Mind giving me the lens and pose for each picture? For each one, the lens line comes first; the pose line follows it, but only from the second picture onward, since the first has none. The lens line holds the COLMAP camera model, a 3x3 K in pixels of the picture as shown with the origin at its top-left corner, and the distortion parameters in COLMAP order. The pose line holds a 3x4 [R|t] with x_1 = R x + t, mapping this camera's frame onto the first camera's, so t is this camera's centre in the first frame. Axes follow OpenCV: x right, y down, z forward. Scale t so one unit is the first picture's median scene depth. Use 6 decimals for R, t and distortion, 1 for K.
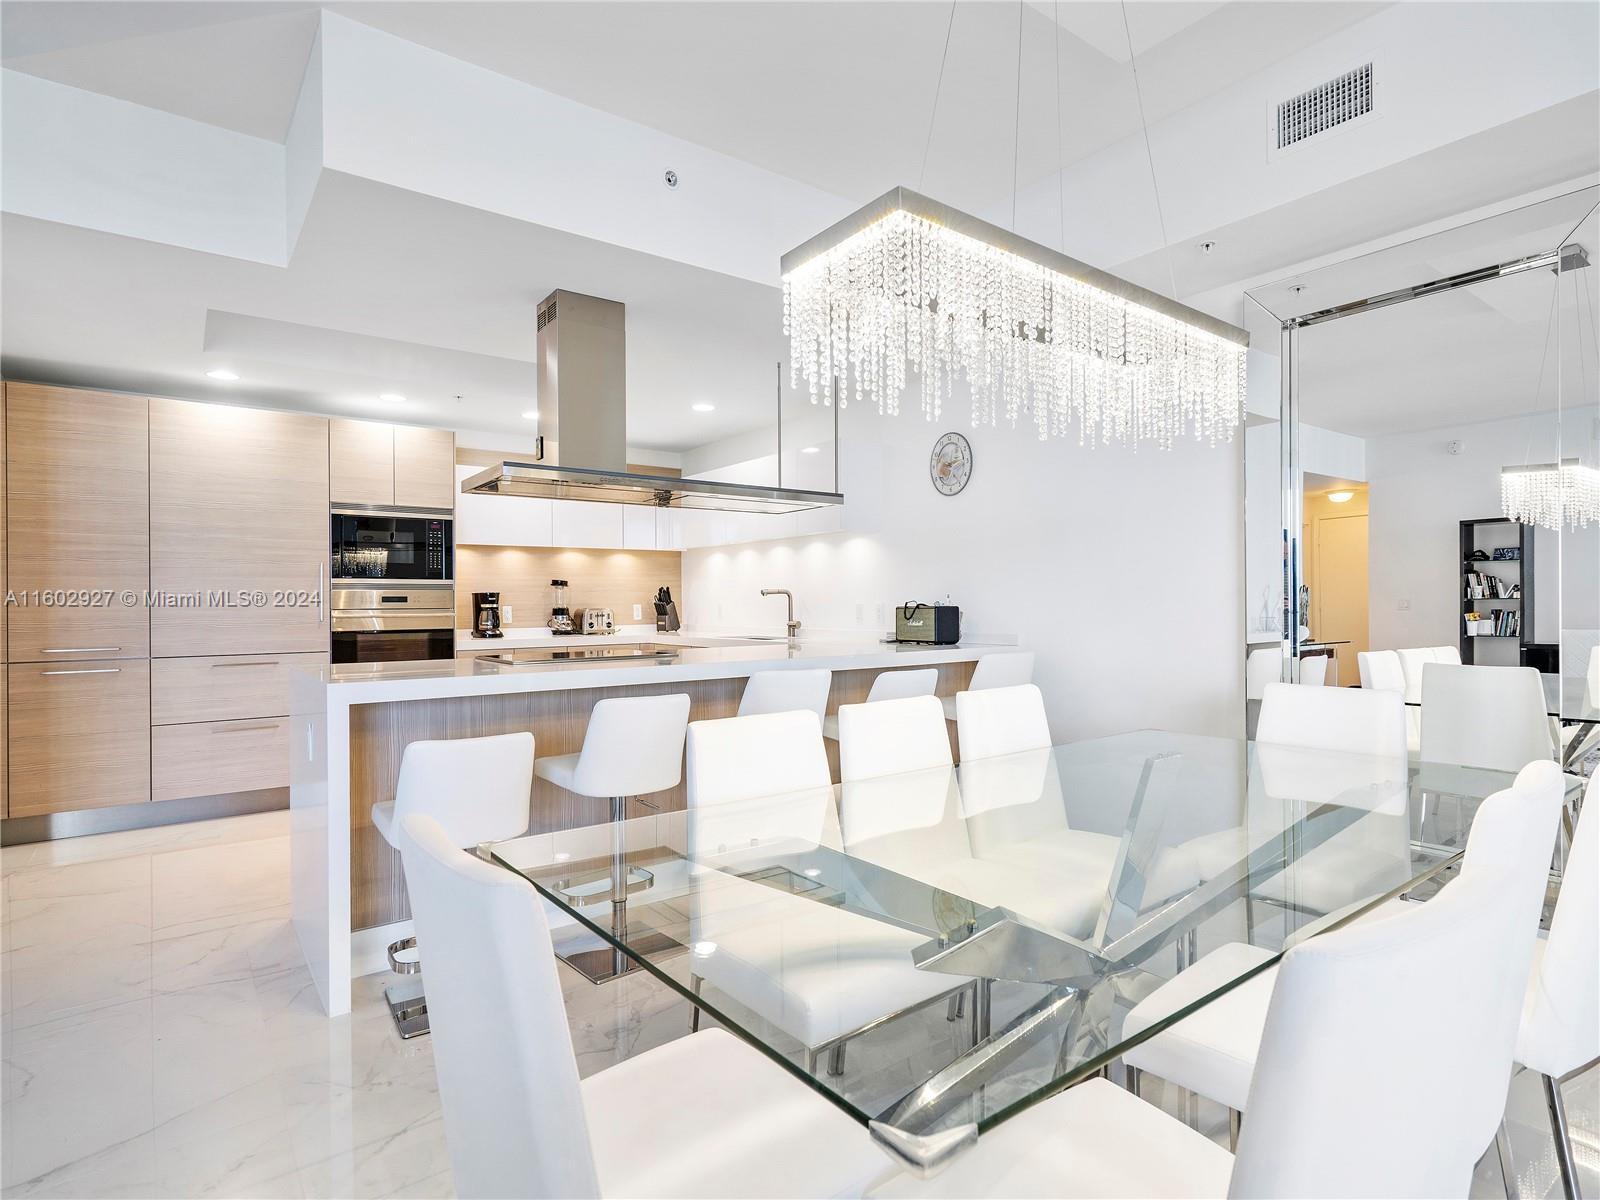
lens RADIAL K [[844.5, 0, 786.5], [0, 844.5, 619.5], [0, 0, 1]] dist [-0.000730, 0.002954]
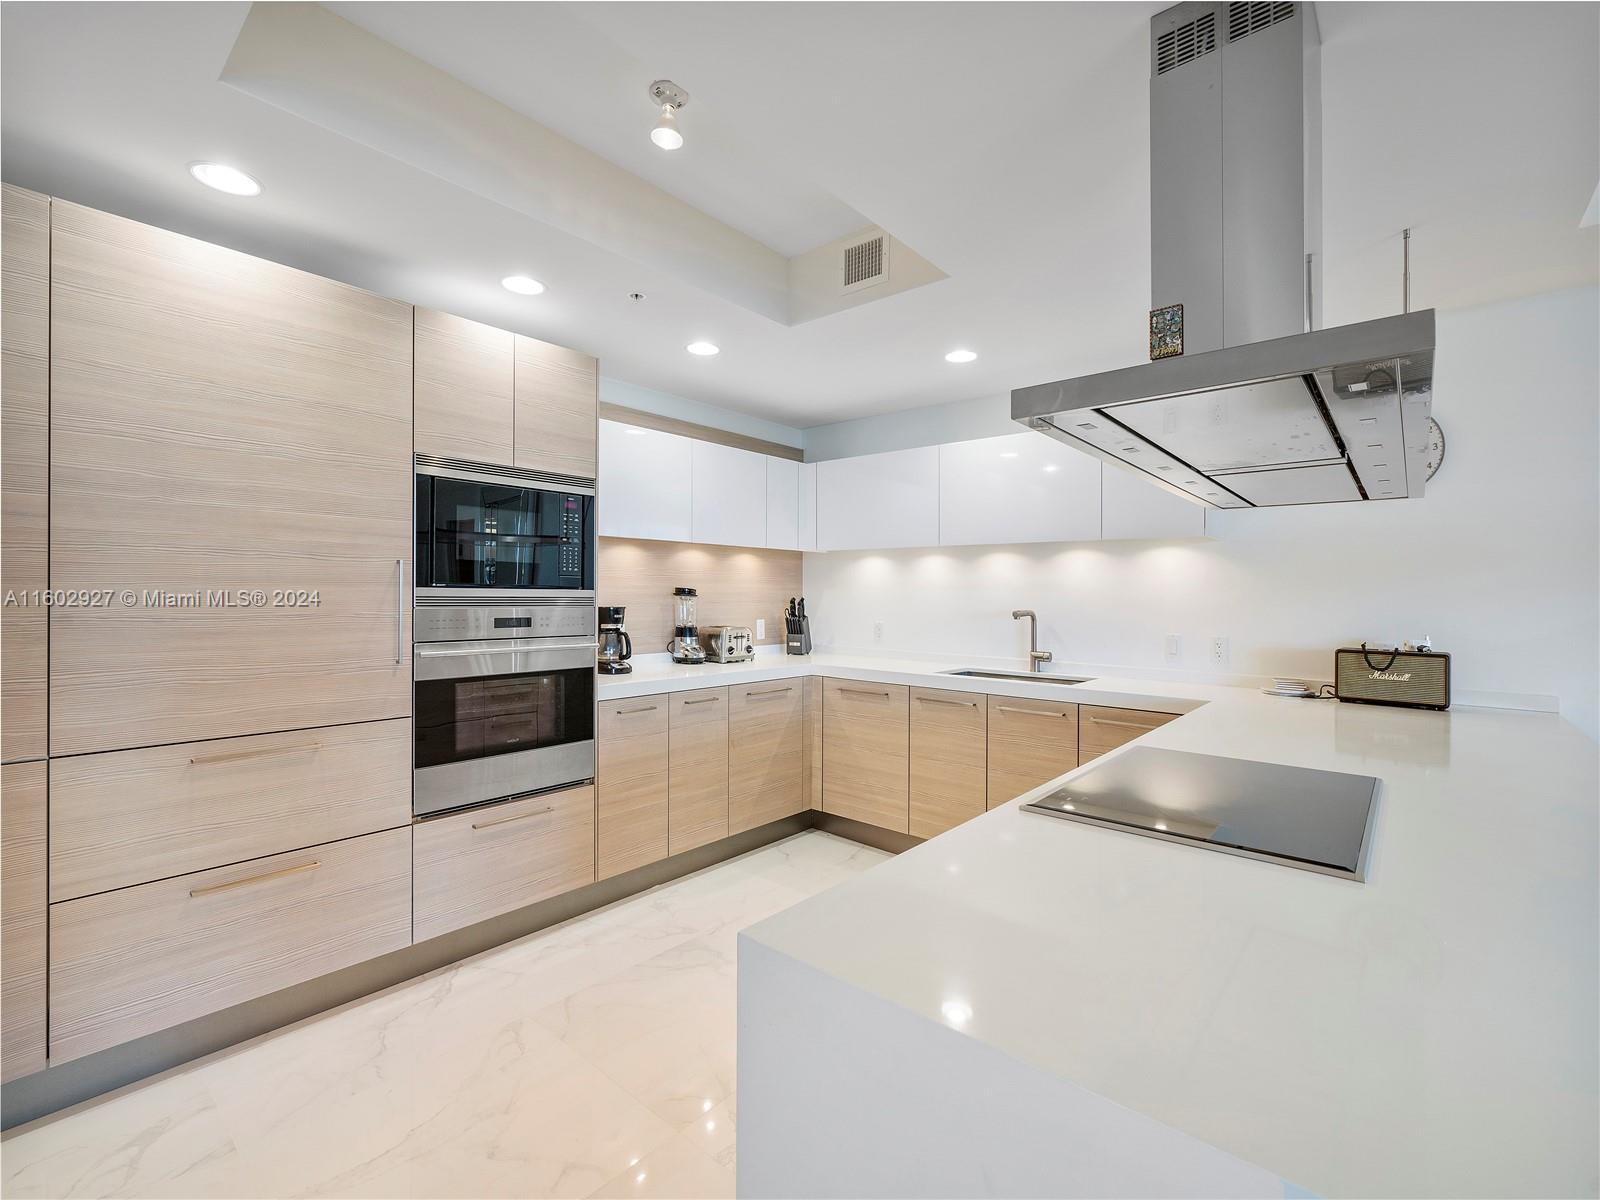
lens RADIAL K [[731.6, 0, 794.0], [0, 731.6, 609.8], [0, 0, 1]] dist [-0.003914, 0.001685]
pose [[0.974228, 0.014102, 0.225126, -0.354004], [-0.015046, 0.999884, 0.002478, -0.034087], [-0.225065, -0.005801, 0.974327, 0.410810]]
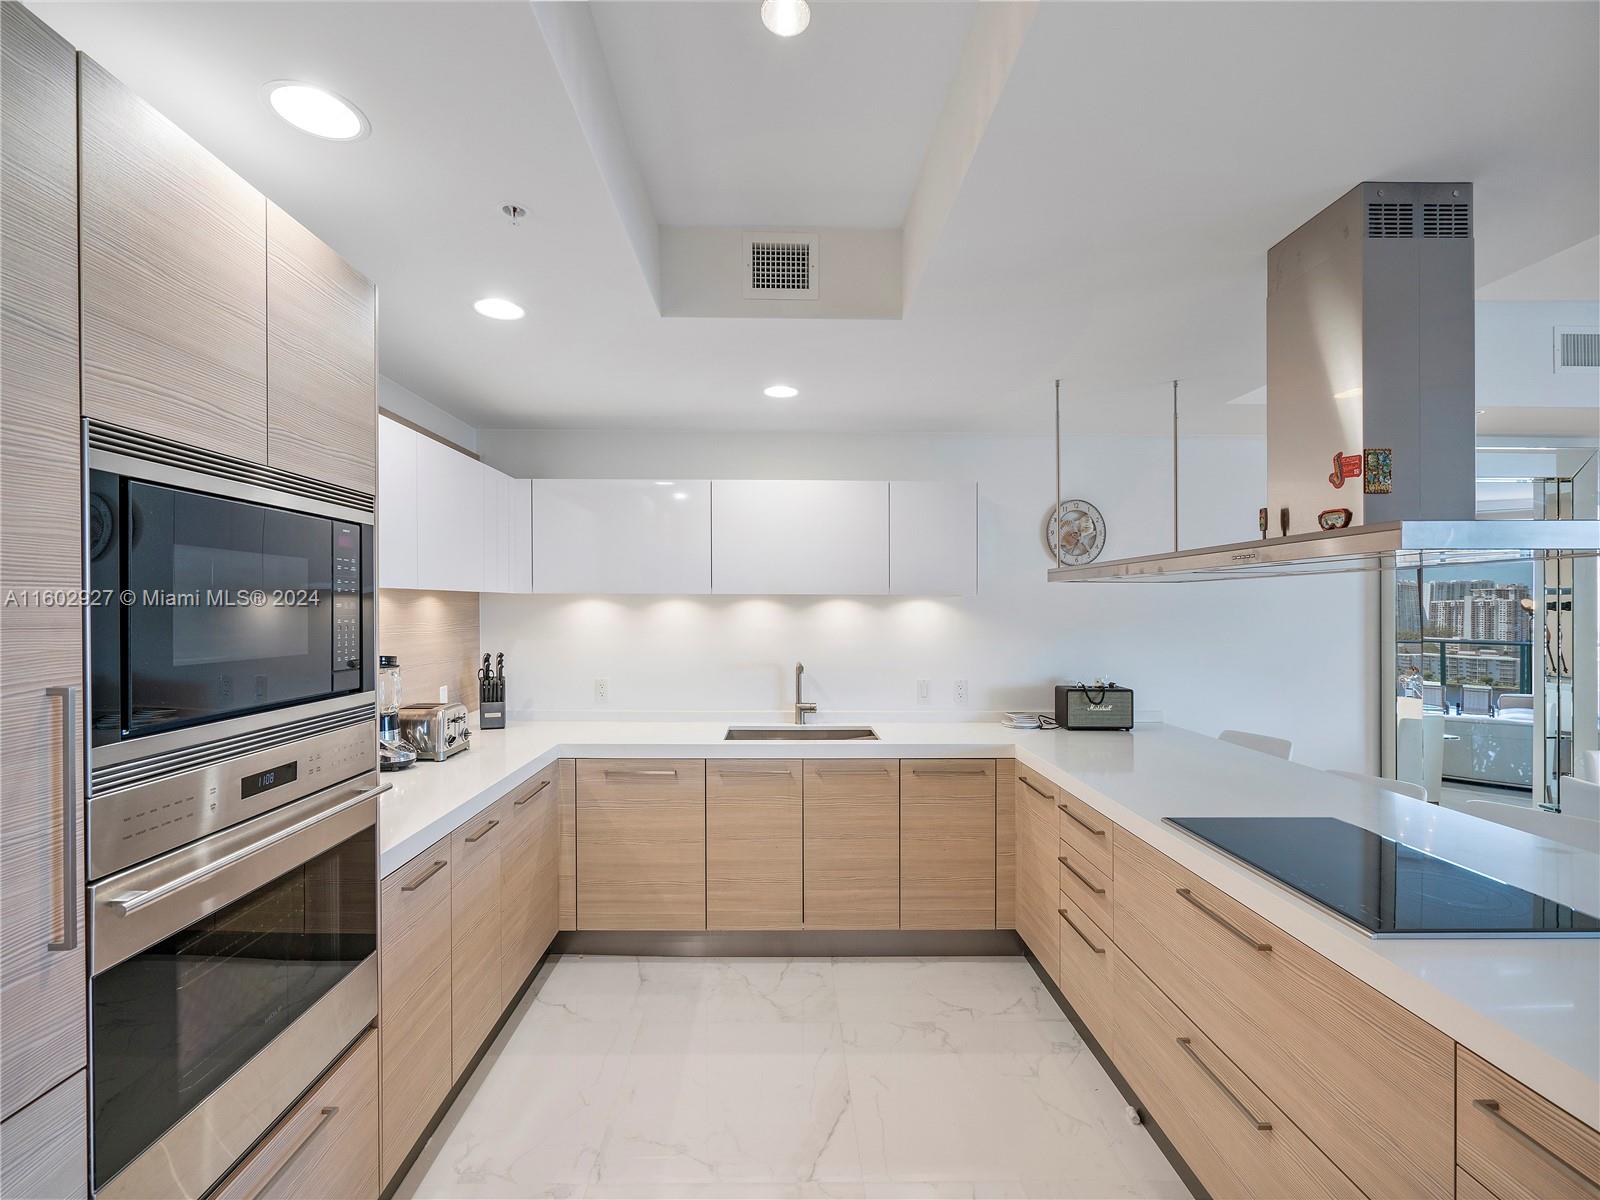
lens RADIAL K [[731.6, 0, 807.5], [0, 731.6, 621.6], [0, 0, 1]] dist [-0.003914, 0.001685]
pose [[0.563455, -0.006889, 0.826118, -0.521191], [0.006232, 0.999972, 0.004087, -0.072518], [-0.826124, 0.002846, 0.563482, 0.635726]]
